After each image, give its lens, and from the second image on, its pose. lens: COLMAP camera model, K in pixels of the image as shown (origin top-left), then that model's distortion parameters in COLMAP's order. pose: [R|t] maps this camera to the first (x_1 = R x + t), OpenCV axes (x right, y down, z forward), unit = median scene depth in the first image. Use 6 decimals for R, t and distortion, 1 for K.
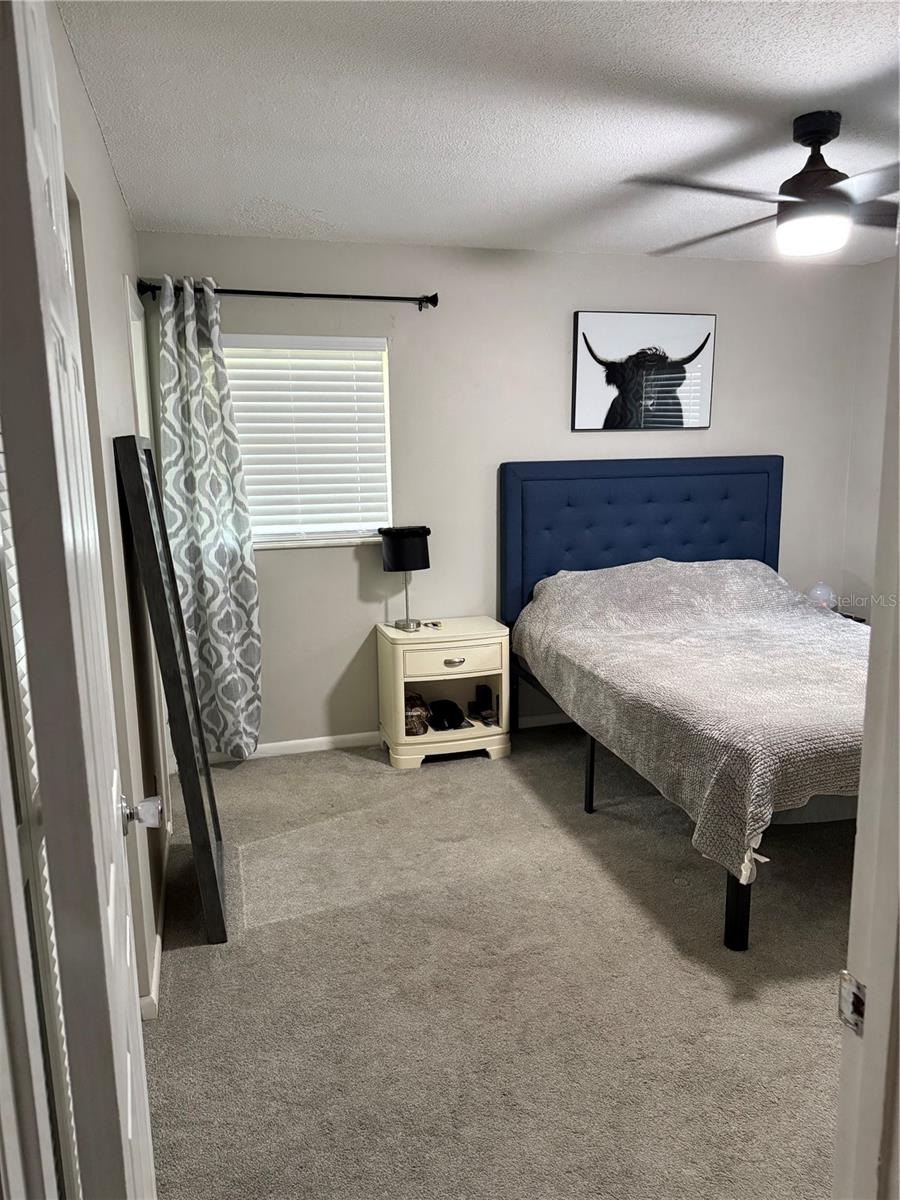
lens RADIAL K [[848.5, 0, 440.2], [0, 848.5, 602.8], [0, 0, 1]] dist [0.068947, -0.095593]
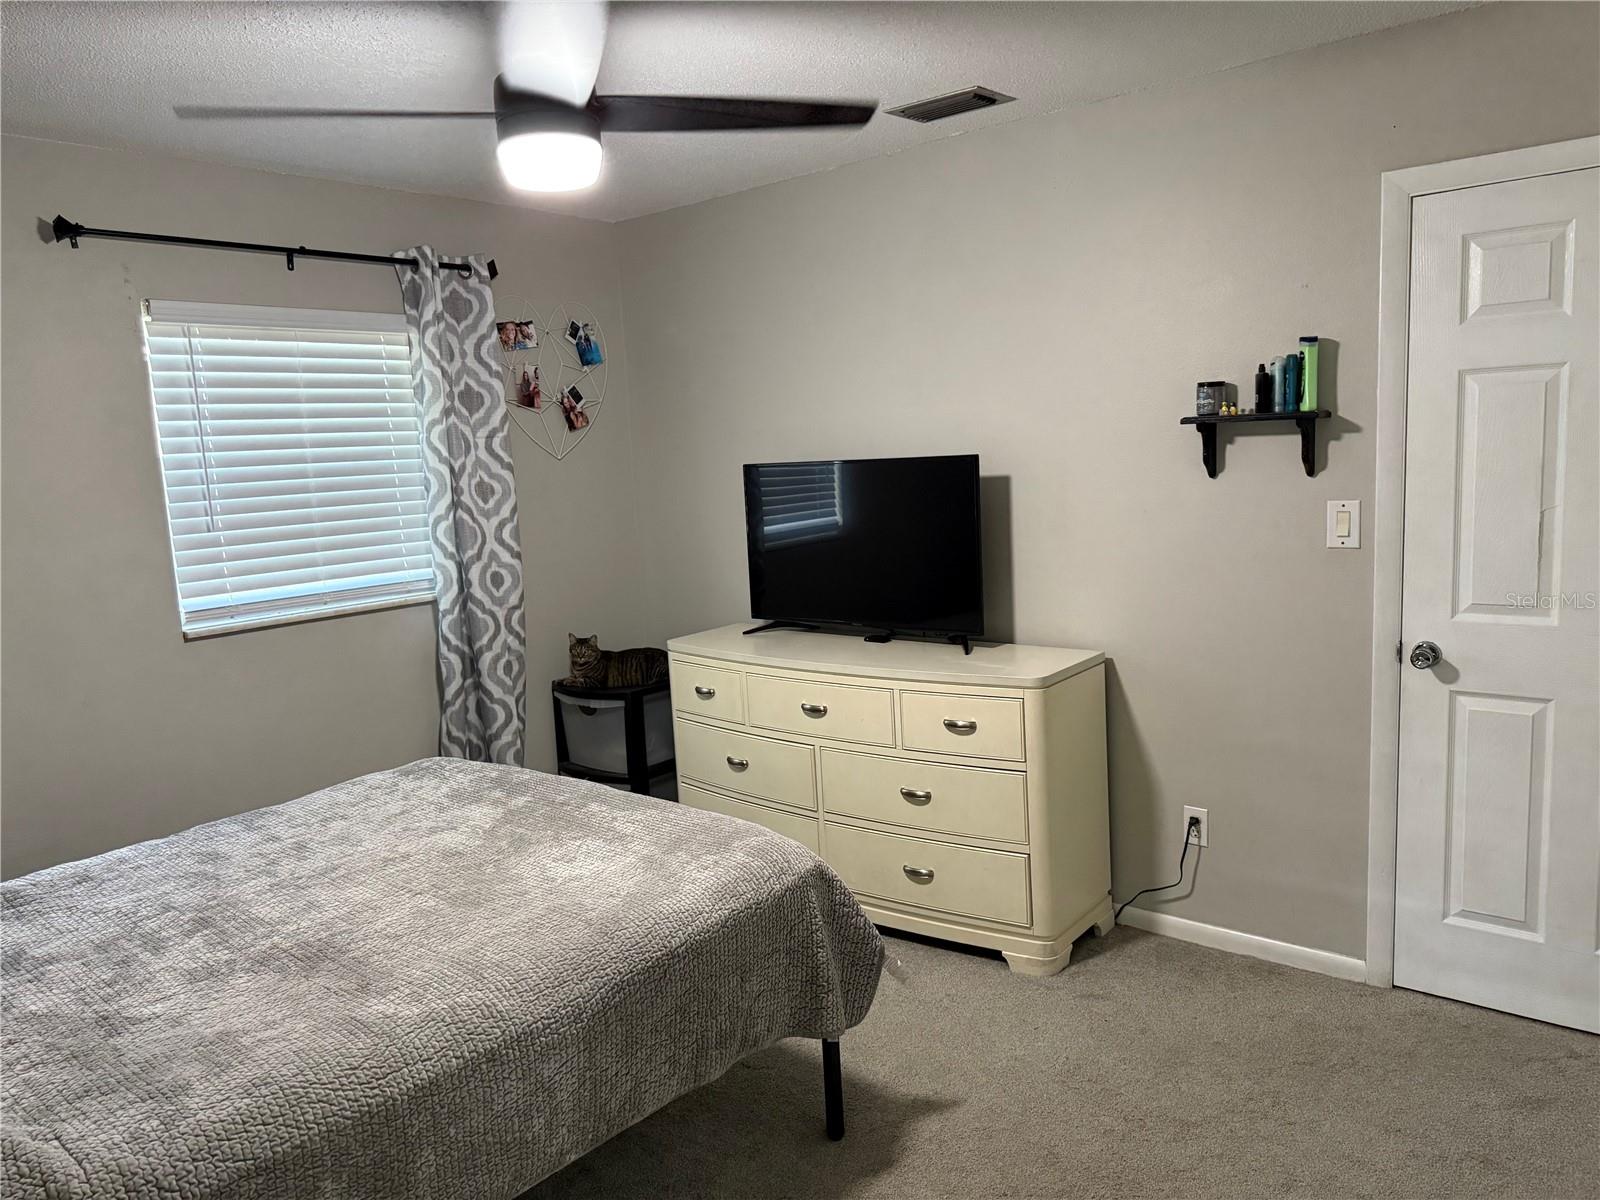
lens RADIAL K [[1131.4, 0, 790.3], [0, 1131.4, 594.5], [0, 0, 1]] dist [0.068947, -0.095593]
pose [[-0.561935, -0.070139, 0.824202, -0.312109], [0.200831, 0.955017, 0.218196, -0.200908], [-0.802431, 0.288137, -0.522572, 1.050114]]
